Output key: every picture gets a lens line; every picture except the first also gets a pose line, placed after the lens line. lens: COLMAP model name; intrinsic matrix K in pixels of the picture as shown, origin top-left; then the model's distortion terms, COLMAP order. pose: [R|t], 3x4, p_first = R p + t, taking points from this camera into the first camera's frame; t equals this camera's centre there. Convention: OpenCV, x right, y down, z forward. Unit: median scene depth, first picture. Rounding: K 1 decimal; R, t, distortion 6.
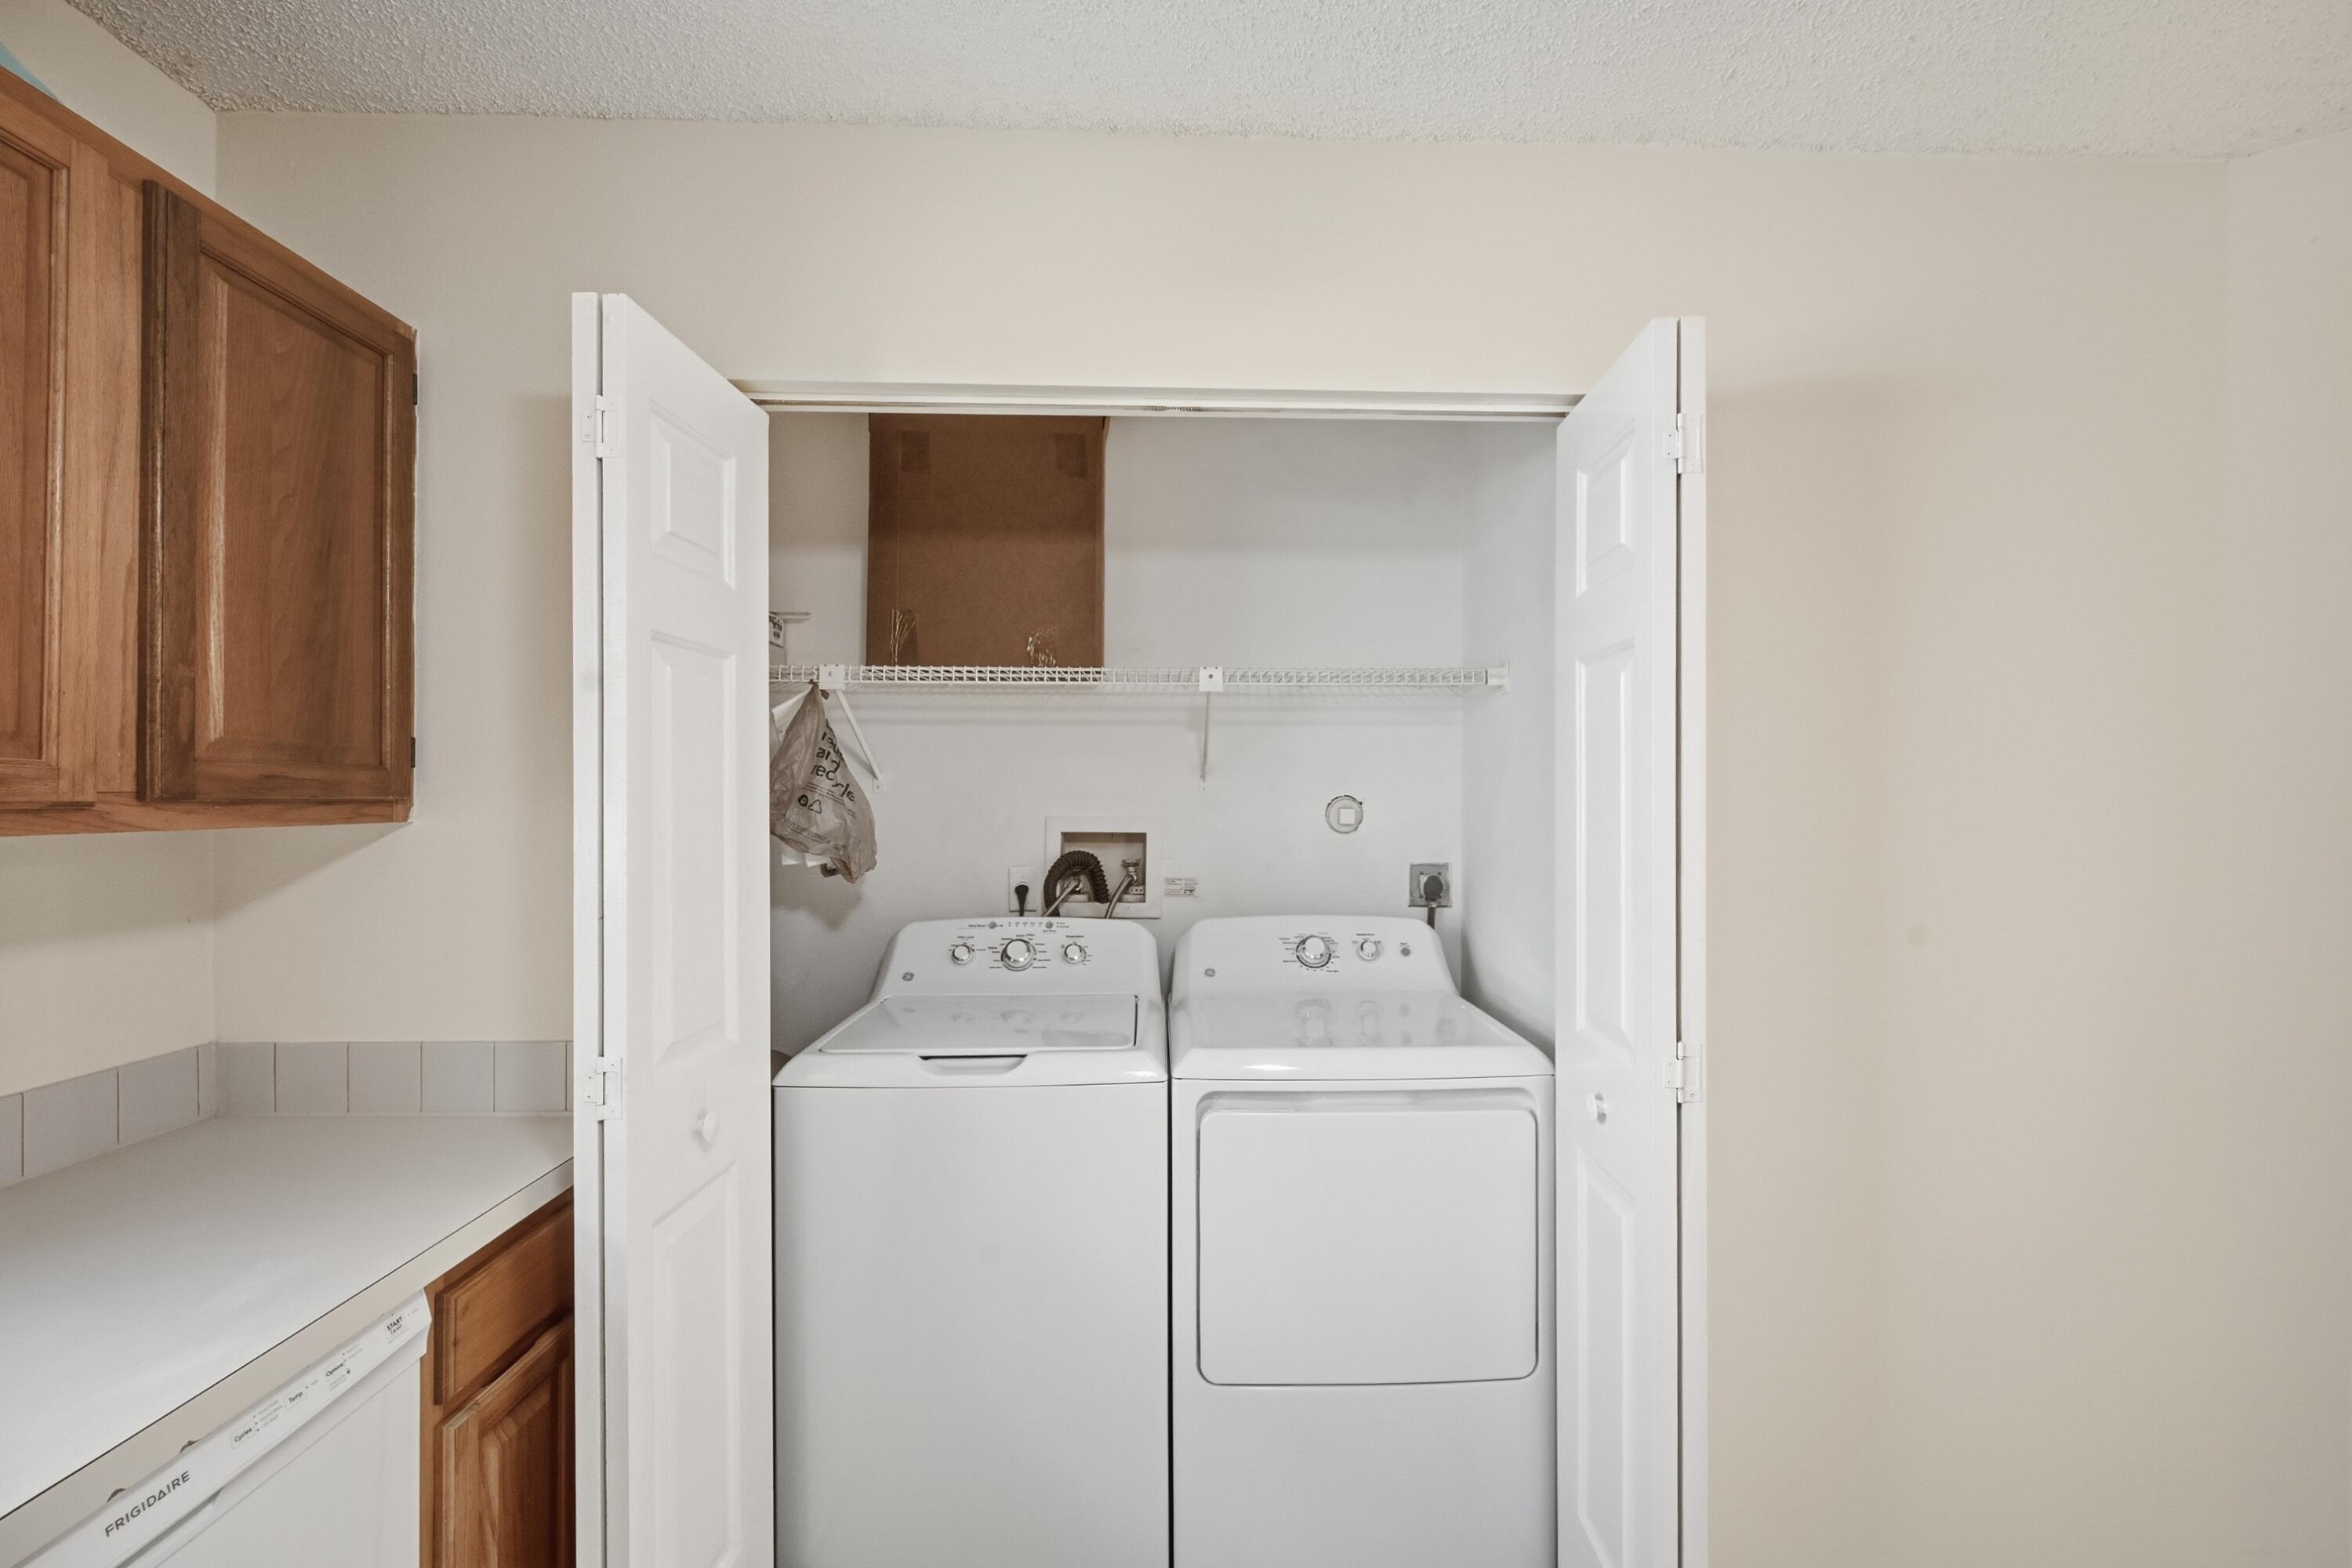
lens RADIAL K [[934.1, 0, 1181.7], [0, 934.1, 789.9], [0, 0, 1]] dist [-0.001765, -0.000595]
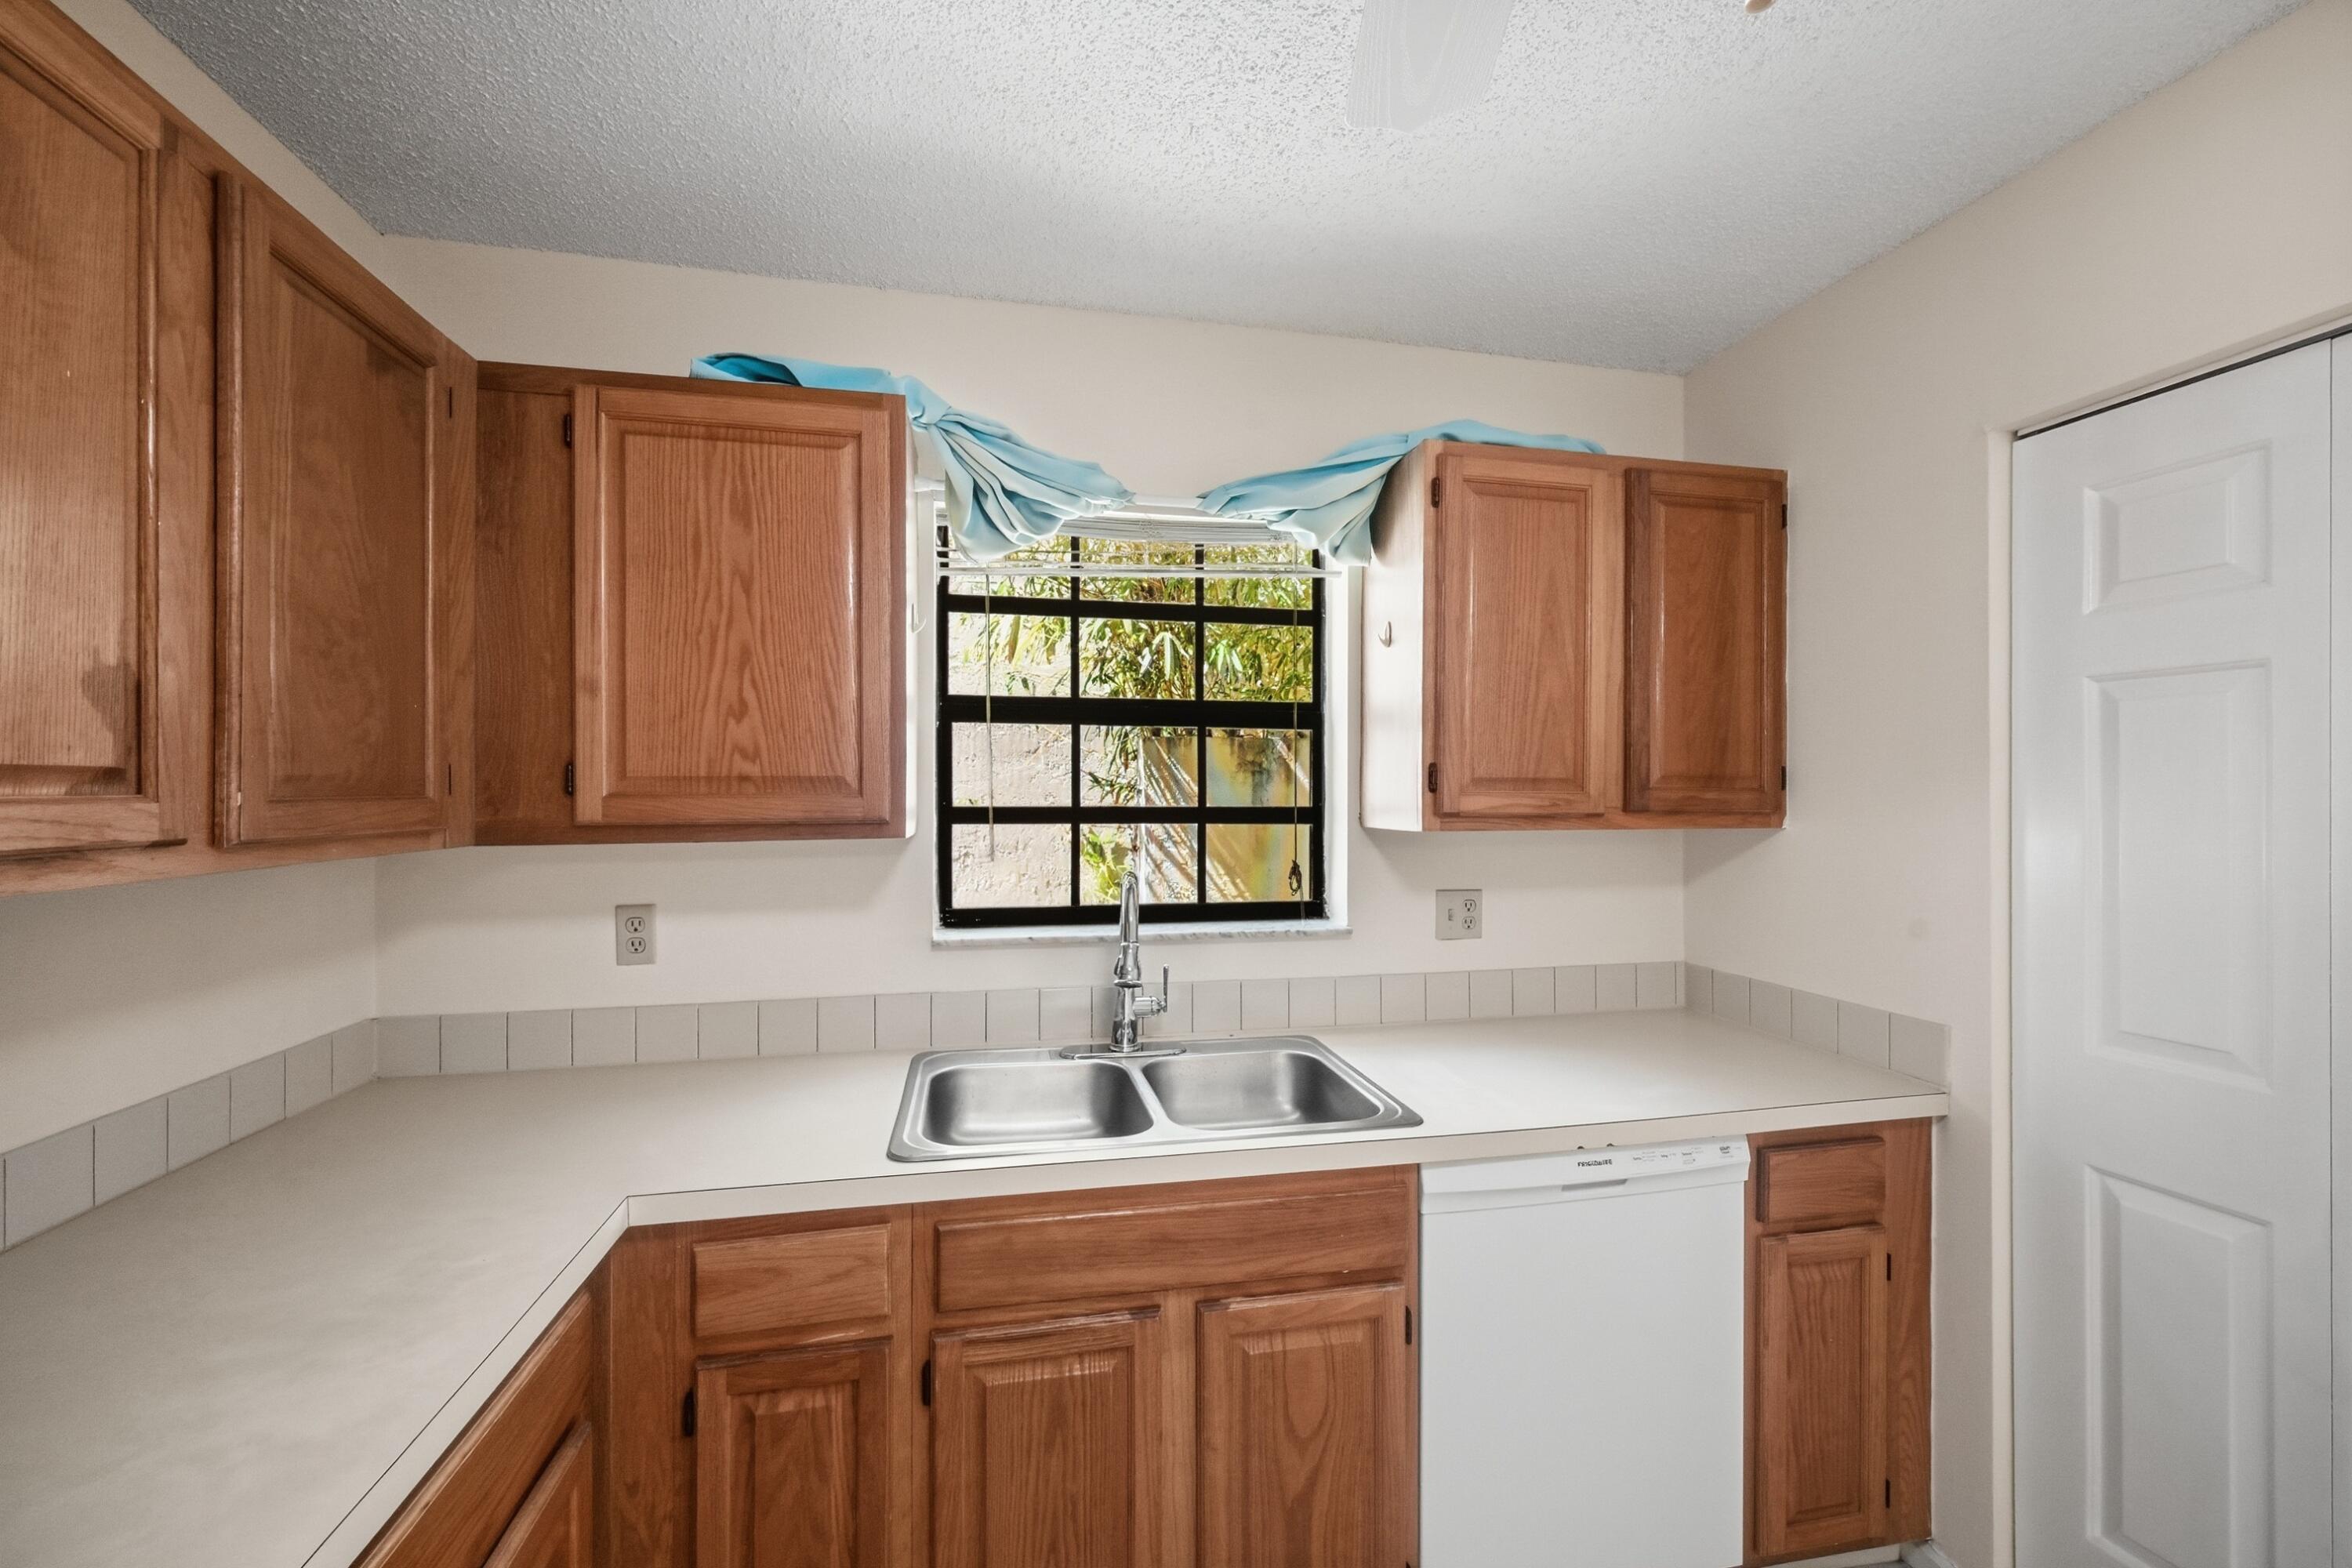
lens RADIAL K [[934.1, 0, 1181.5], [0, 934.1, 794.7], [0, 0, 1]] dist [-0.001765, -0.000595]
pose [[0.175088, 0.003602, -0.984546, 0.498747], [0.004975, 0.999977, 0.004543, -0.033646], [0.984540, -0.005693, 0.175066, -0.163227]]
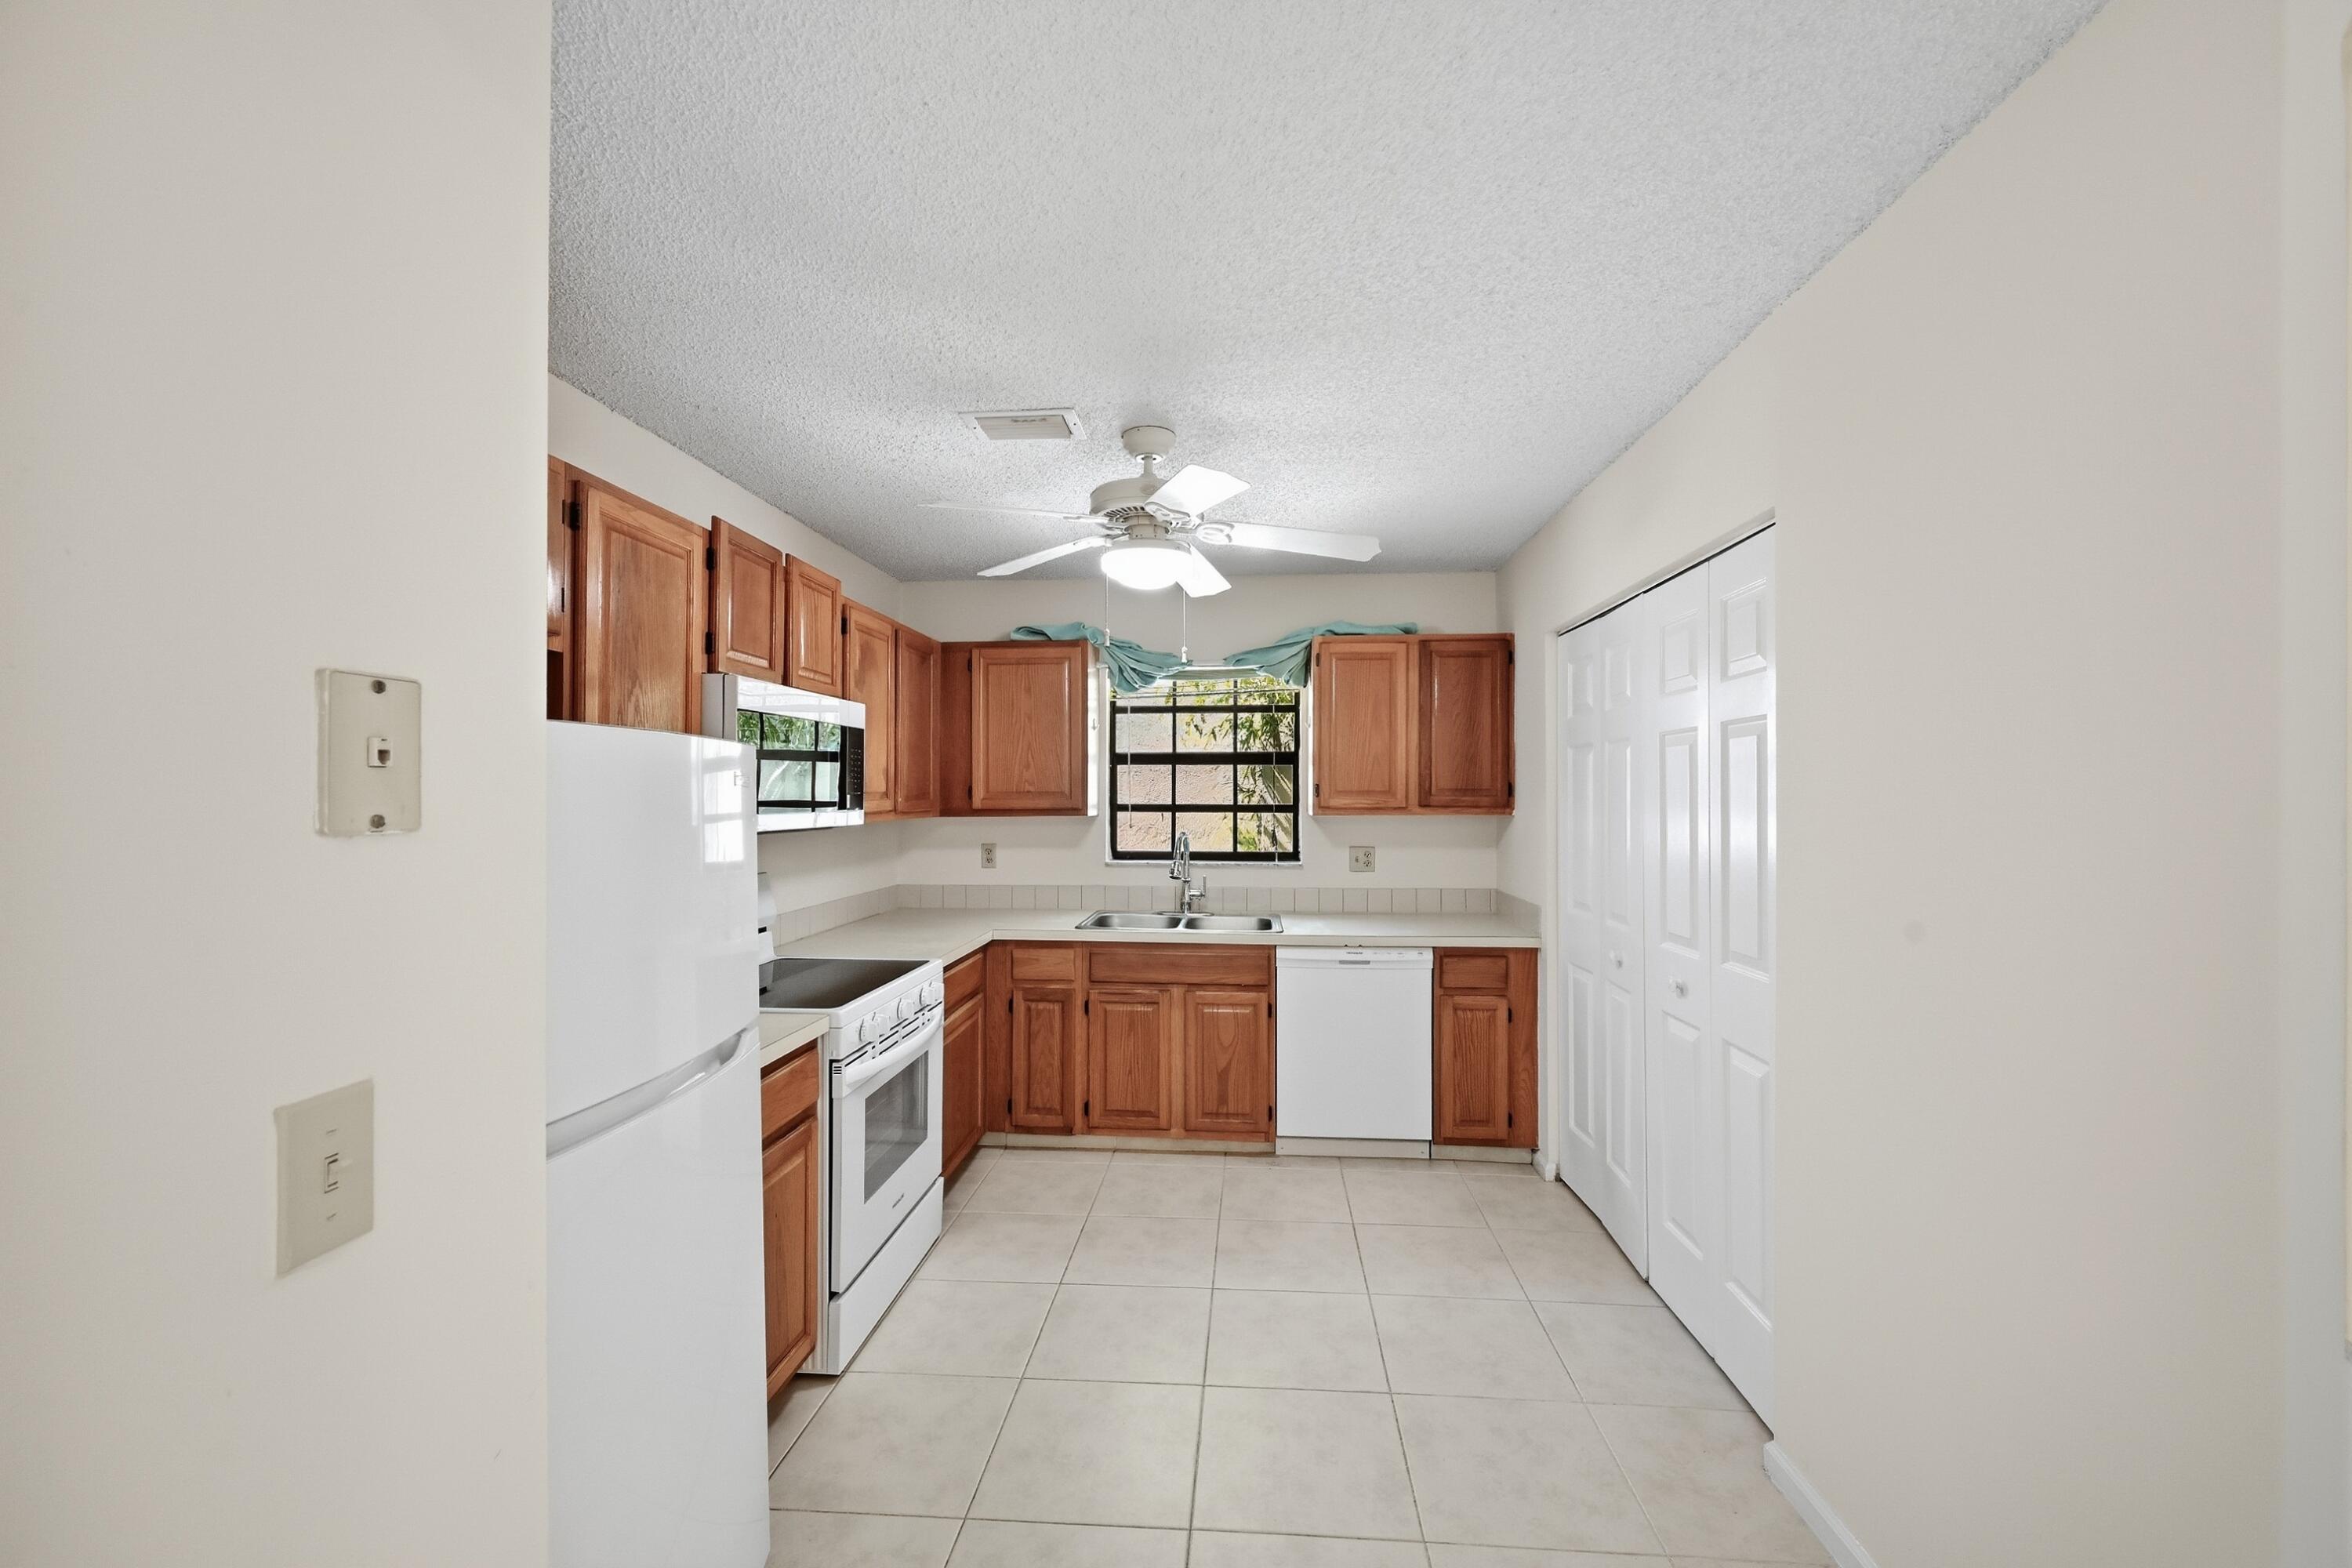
lens RADIAL K [[934.1, 0, 1176.5], [0, 934.1, 786.7], [0, 0, 1]] dist [-0.001765, -0.000595]
pose [[-0.113494, -0.009873, -0.993490, 2.608273], [0.005945, 0.999926, -0.010617, -0.034032], [0.993521, -0.007112, -0.113427, 0.434893]]
